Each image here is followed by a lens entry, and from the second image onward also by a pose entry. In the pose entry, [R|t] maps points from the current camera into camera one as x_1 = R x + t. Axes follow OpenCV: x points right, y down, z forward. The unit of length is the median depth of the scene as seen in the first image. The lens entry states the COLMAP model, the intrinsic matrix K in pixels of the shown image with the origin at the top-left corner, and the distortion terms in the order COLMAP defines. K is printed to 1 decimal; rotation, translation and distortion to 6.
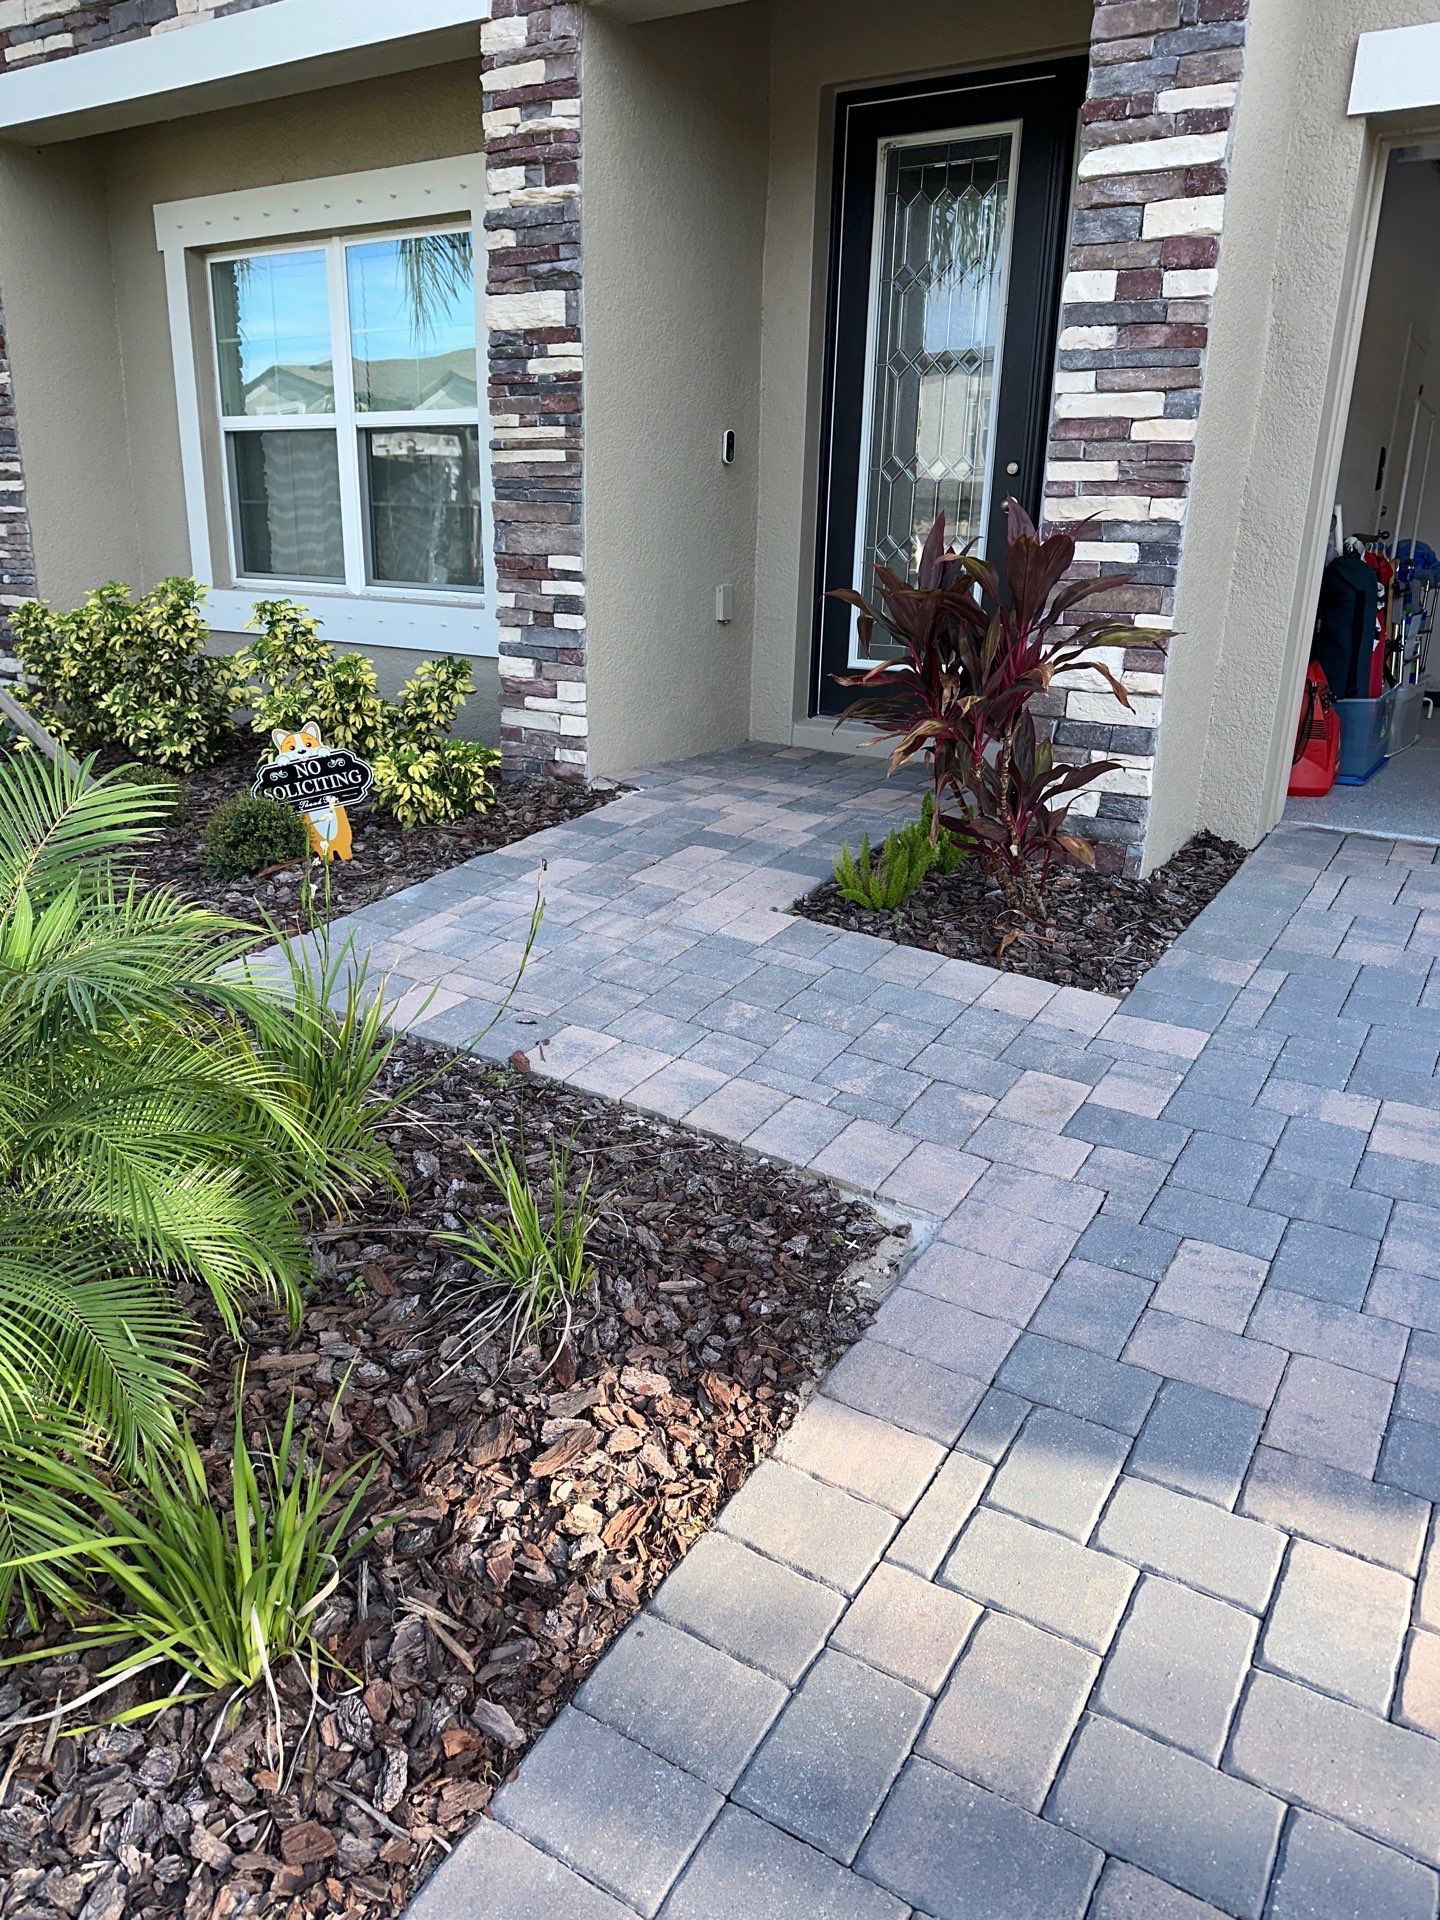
lens RADIAL K [[1340.8, 0, 725.2], [0, 1340.8, 973.4], [0, 0, 1]] dist [0.098684, -0.135630]
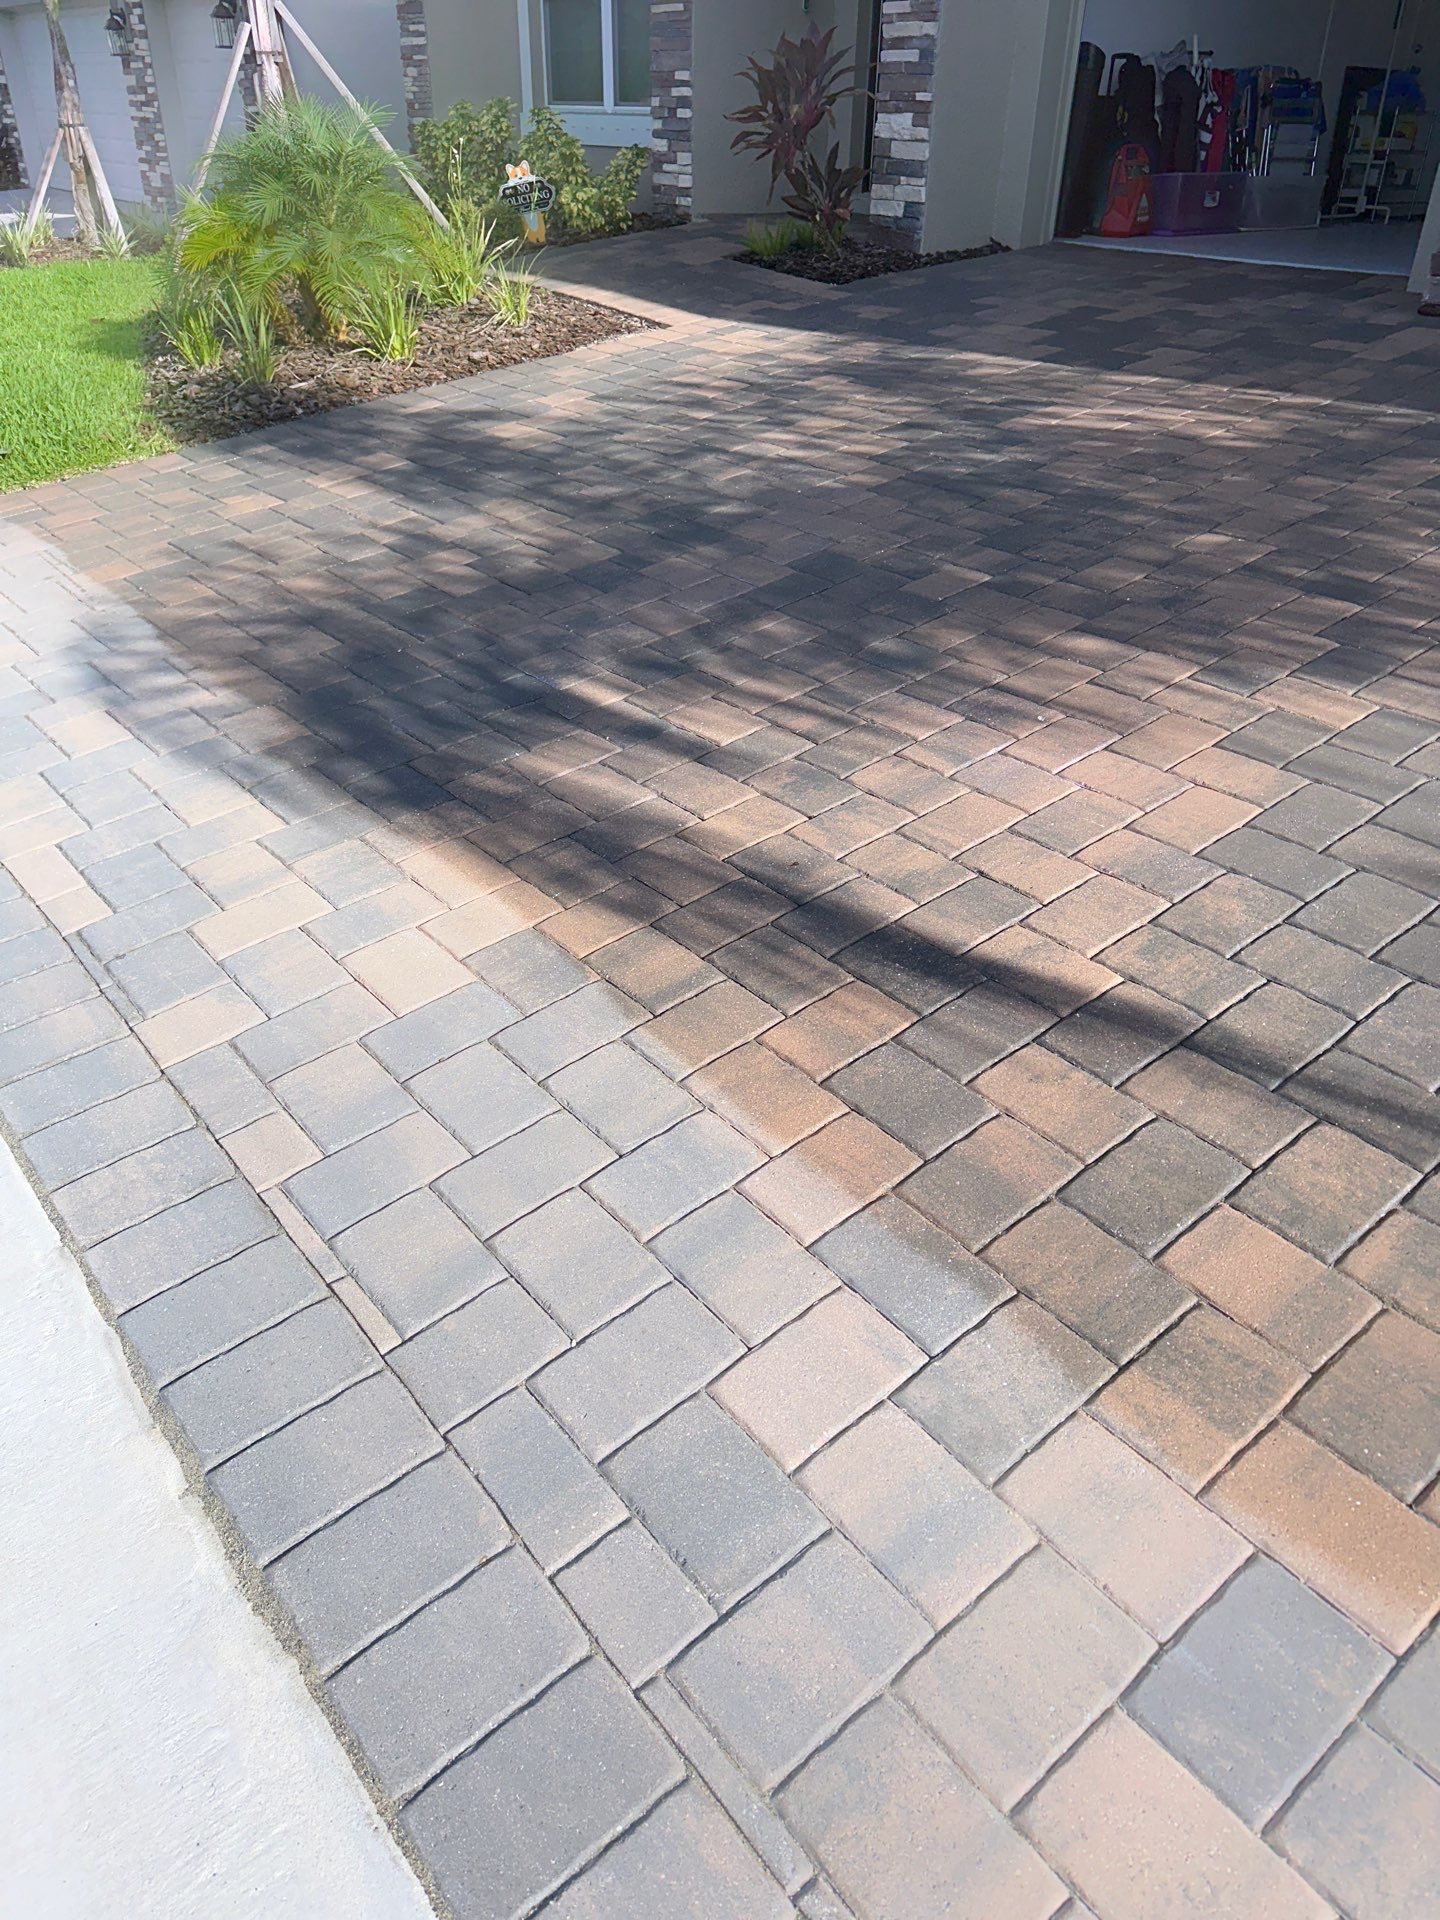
lens RADIAL K [[1374.1, 0, 731.9], [0, 1374.1, 950.1], [0, 0, 1]] dist [0.004178, 0.002268]
pose [[0.949013, 0.159645, -0.271822, 0.676140], [-0.095379, 0.967280, 0.235101, 0.406186], [0.300461, -0.197188, 0.933188, -0.960171]]
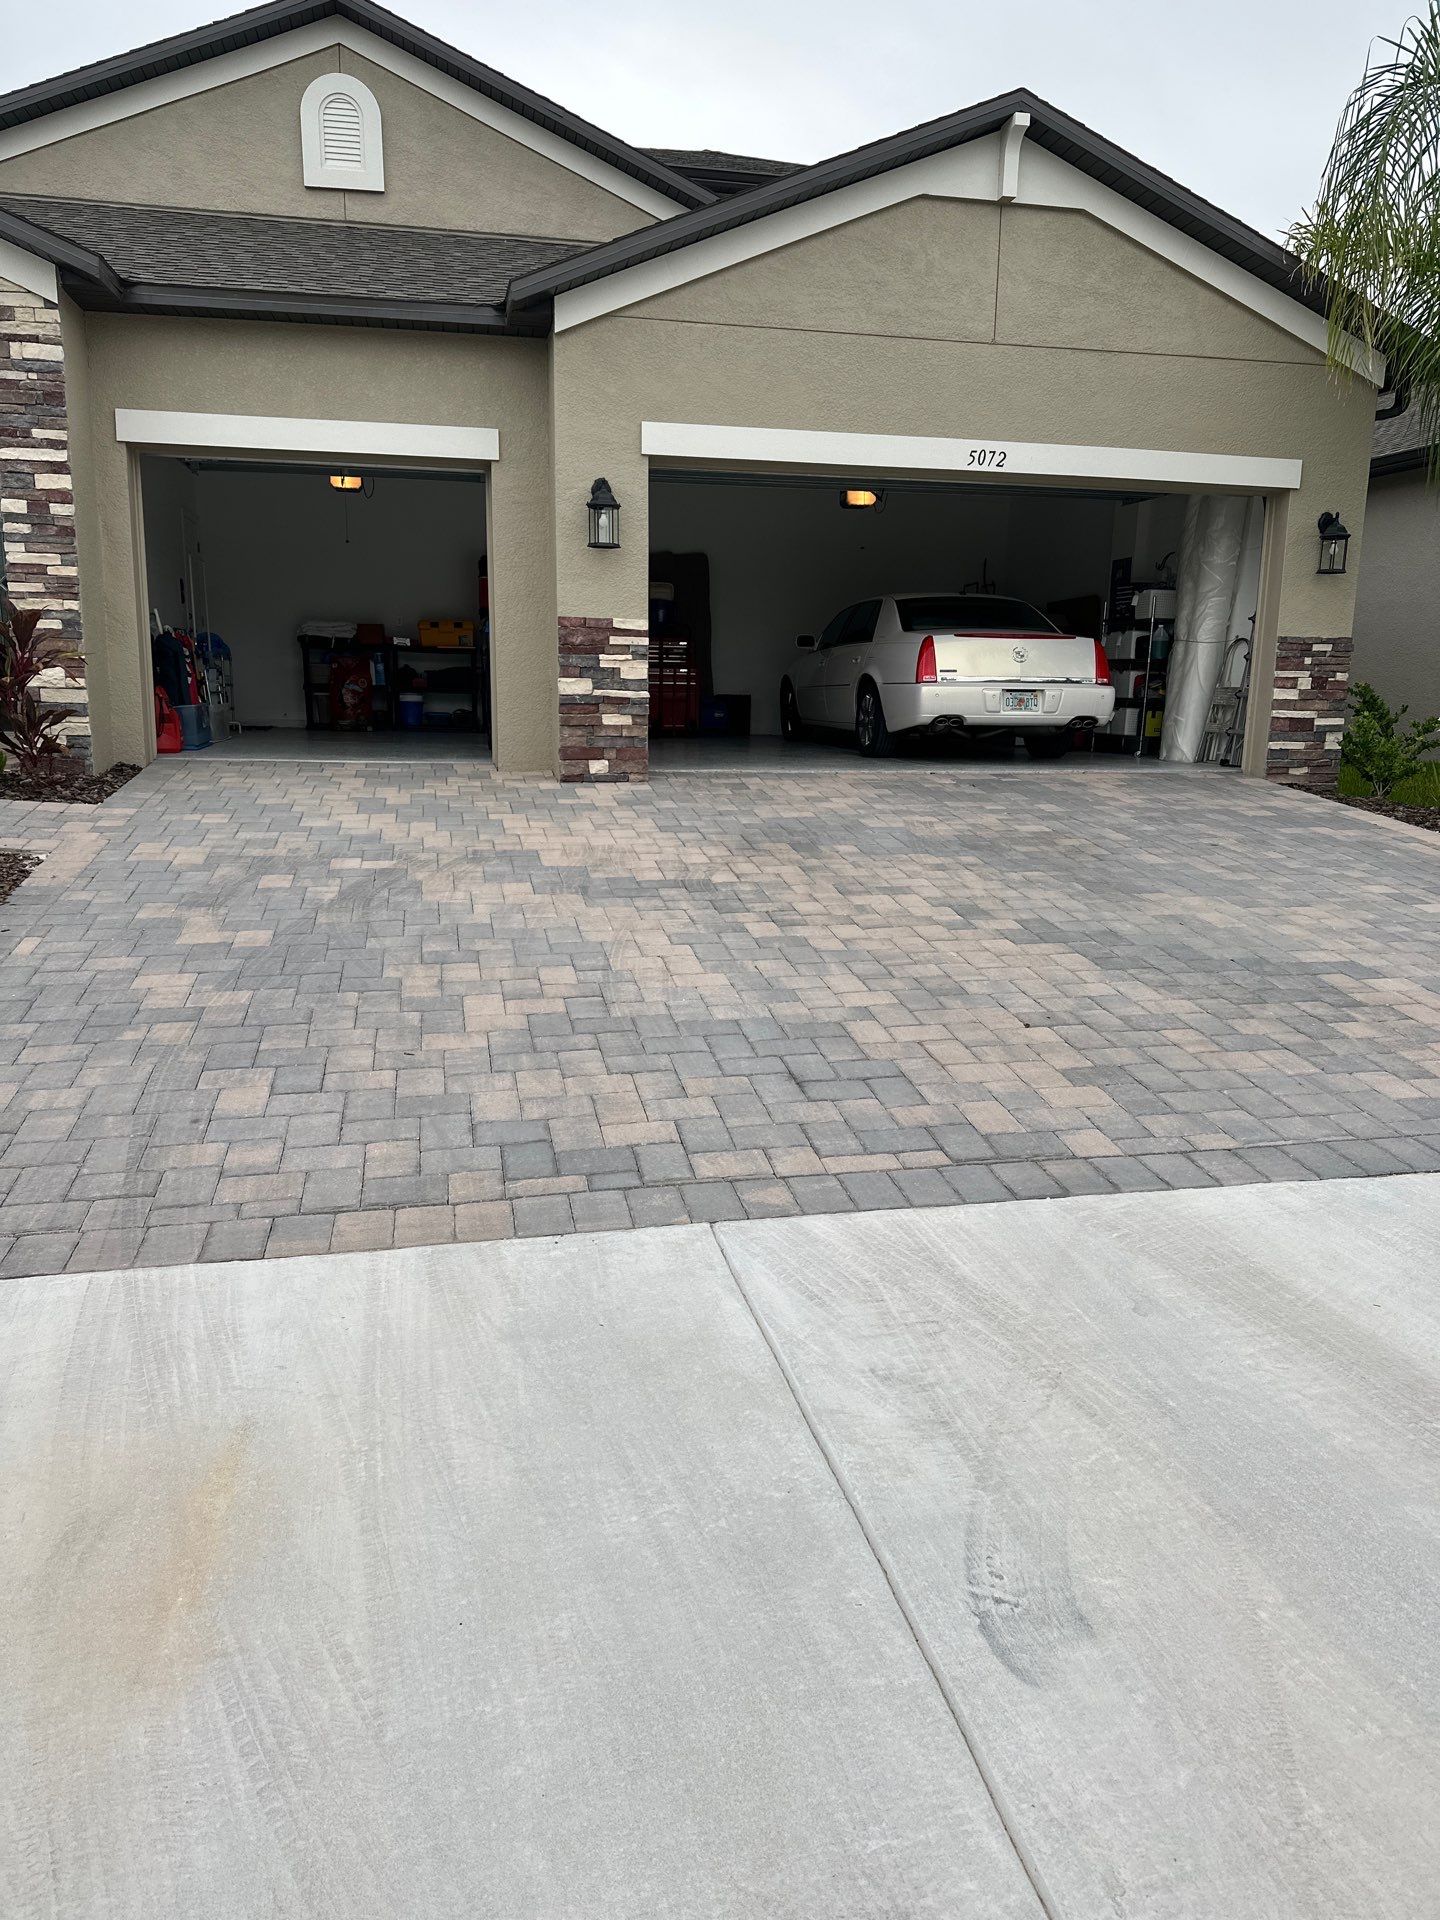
lens RADIAL K [[1335.5, 0, 720.0], [0, 1335.5, 960.0], [0, 0, 1]] dist [0.094609, -0.126409]
pose [[0.722510, -0.153889, 0.674016, -0.427000], [0.214140, 0.976781, -0.006532, 0.402363], [-0.657361, 0.149053, 0.738688, -1.076984]]
